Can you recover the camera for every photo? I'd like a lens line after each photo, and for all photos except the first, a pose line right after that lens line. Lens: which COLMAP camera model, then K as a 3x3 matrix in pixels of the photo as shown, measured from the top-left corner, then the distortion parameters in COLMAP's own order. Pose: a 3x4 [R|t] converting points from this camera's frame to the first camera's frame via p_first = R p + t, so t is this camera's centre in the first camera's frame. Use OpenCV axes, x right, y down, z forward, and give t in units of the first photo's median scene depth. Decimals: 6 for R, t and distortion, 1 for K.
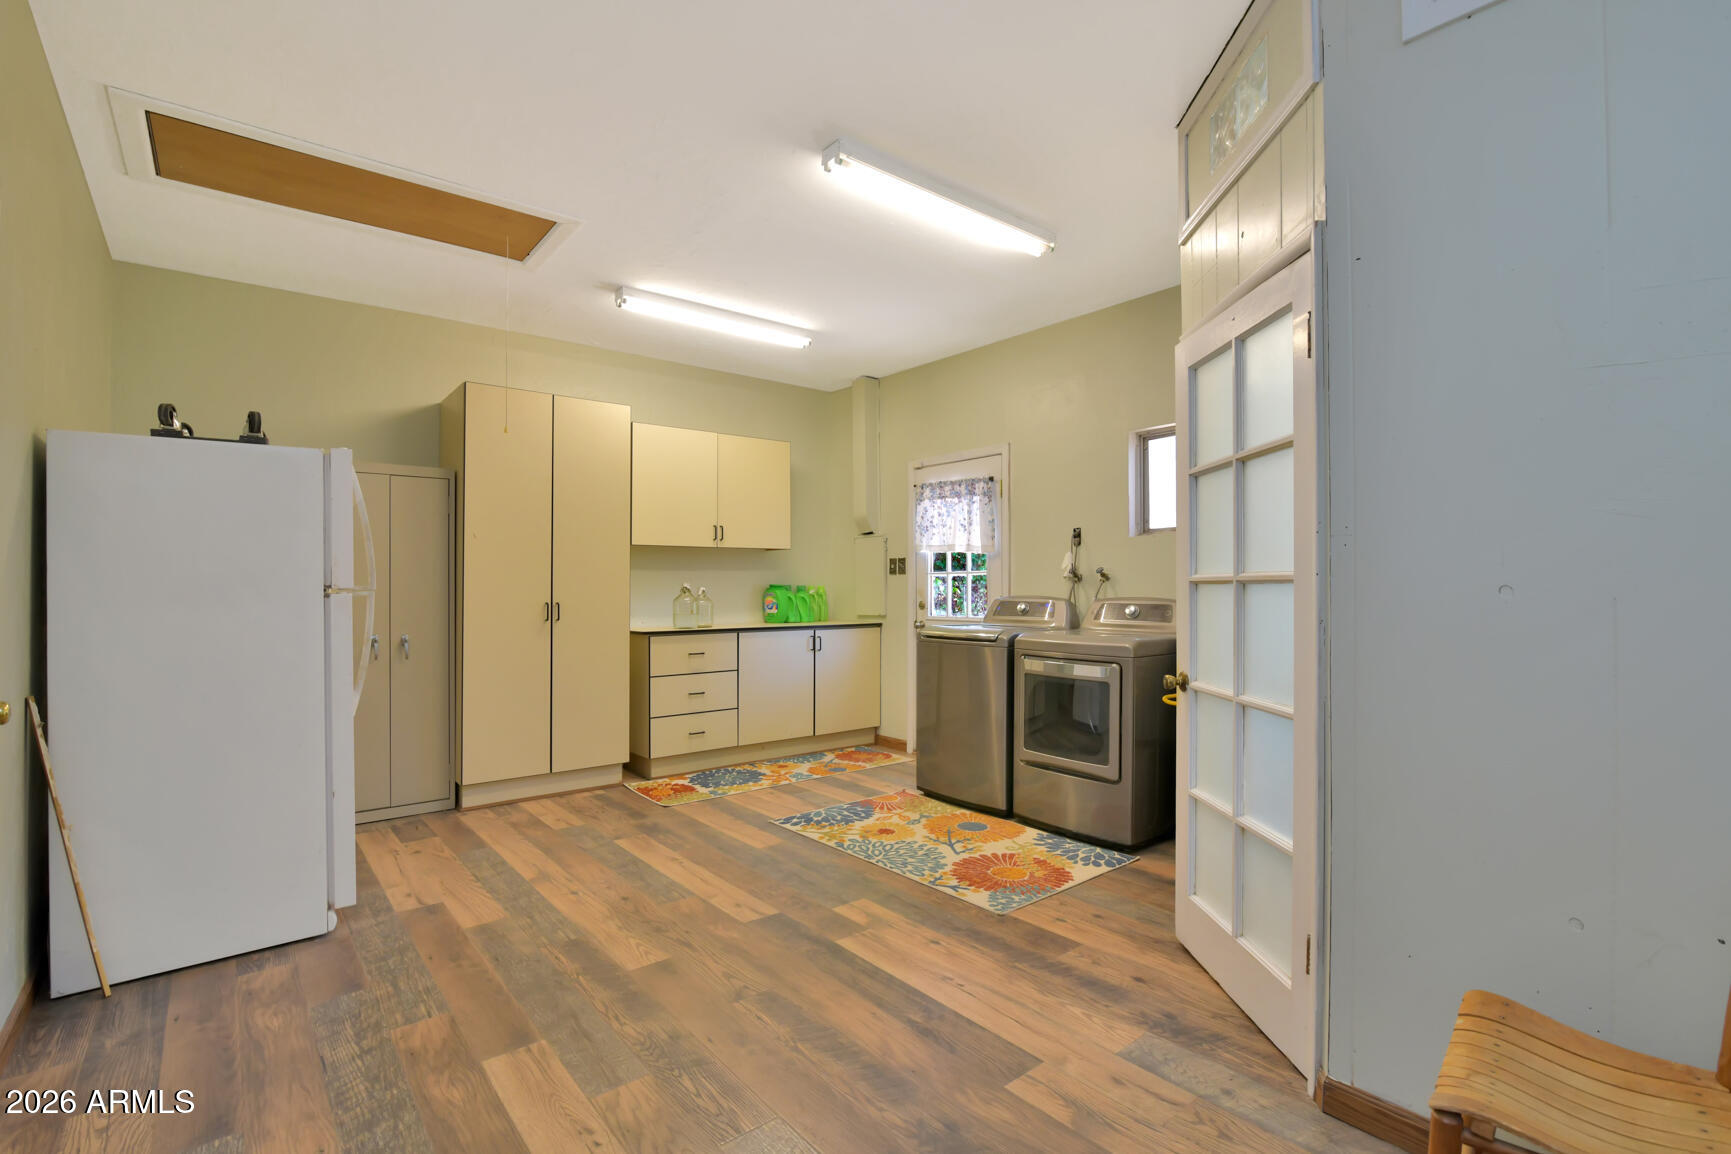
lens RADIAL K [[794.8, 0, 862.7], [0, 794.8, 583.3], [0, 0, 1]] dist [-0.020756, 0.001402]
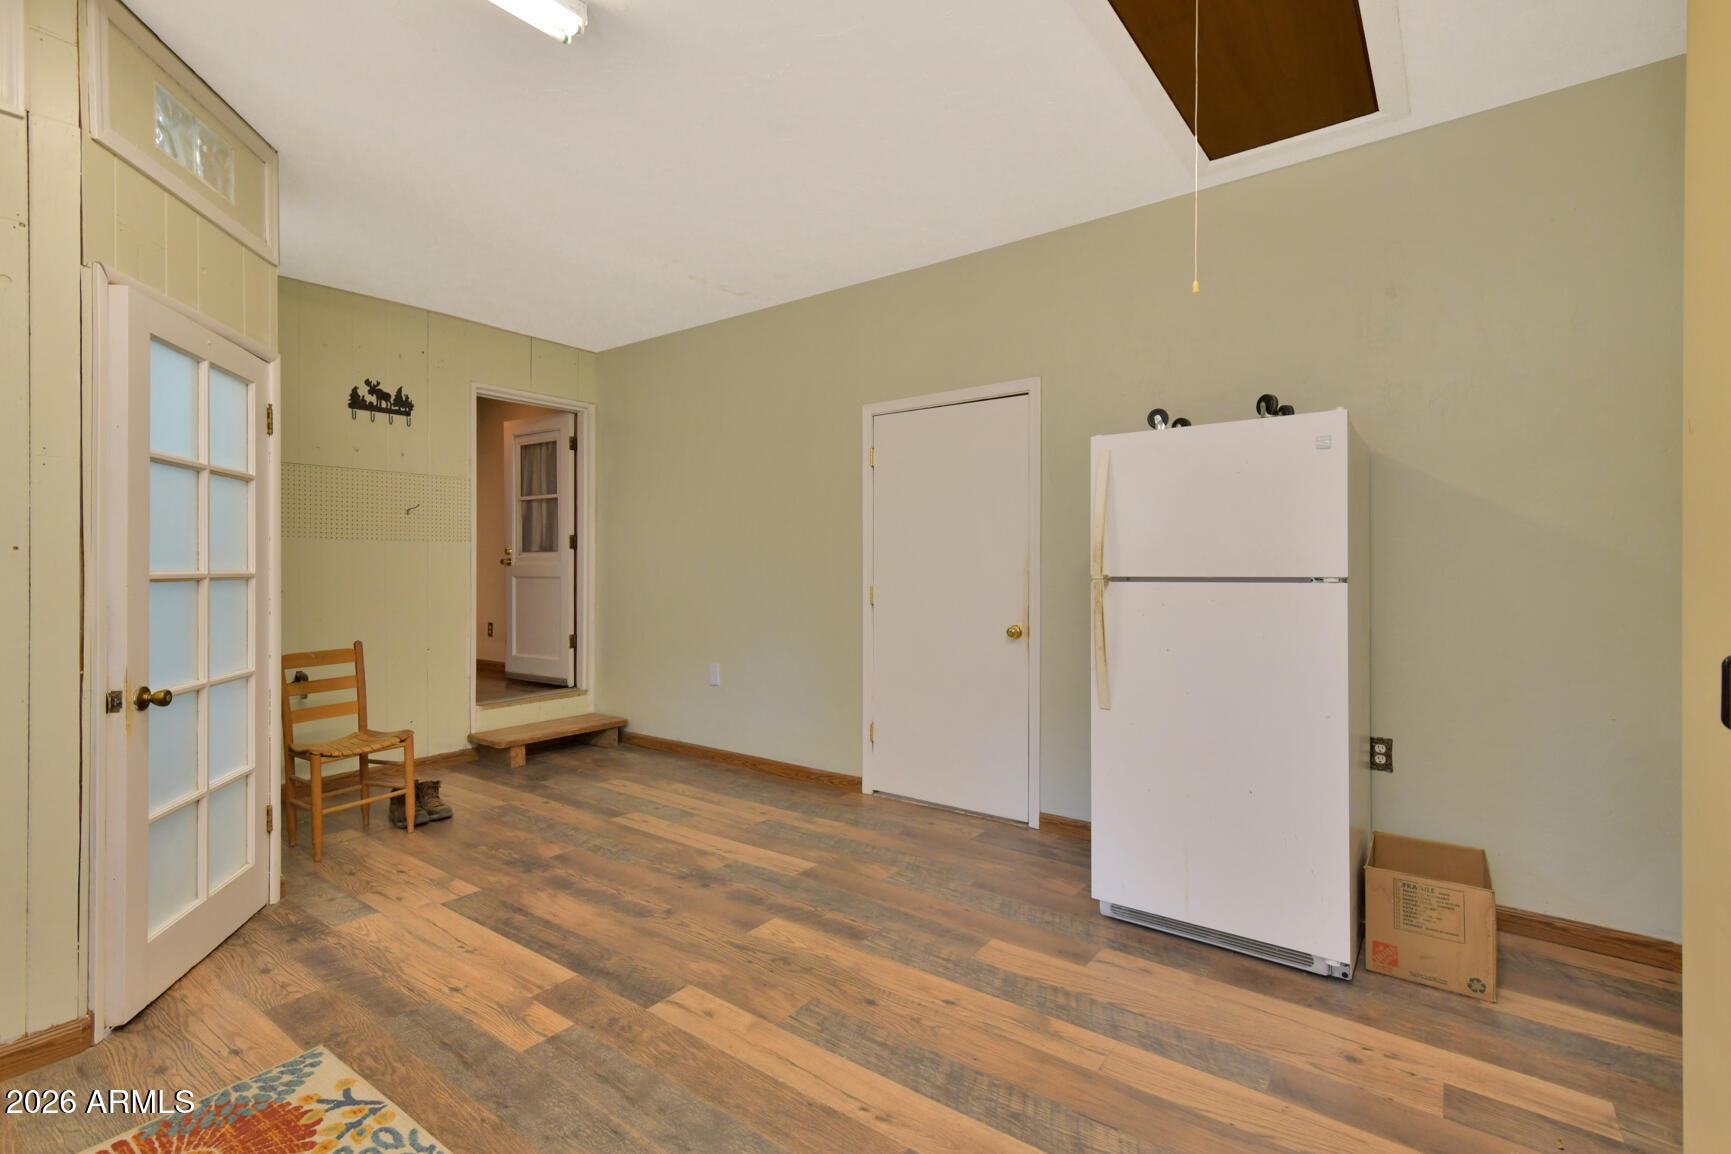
lens RADIAL K [[794.8, 0, 866.1], [0, 794.8, 574.2], [0, 0, 1]] dist [-0.020756, 0.001402]
pose [[-0.971286, 0.007030, -0.237810, -0.129442], [0.007160, 0.999974, 0.000316, 0.003095], [0.237806, -0.001395, -0.971312, 1.754162]]
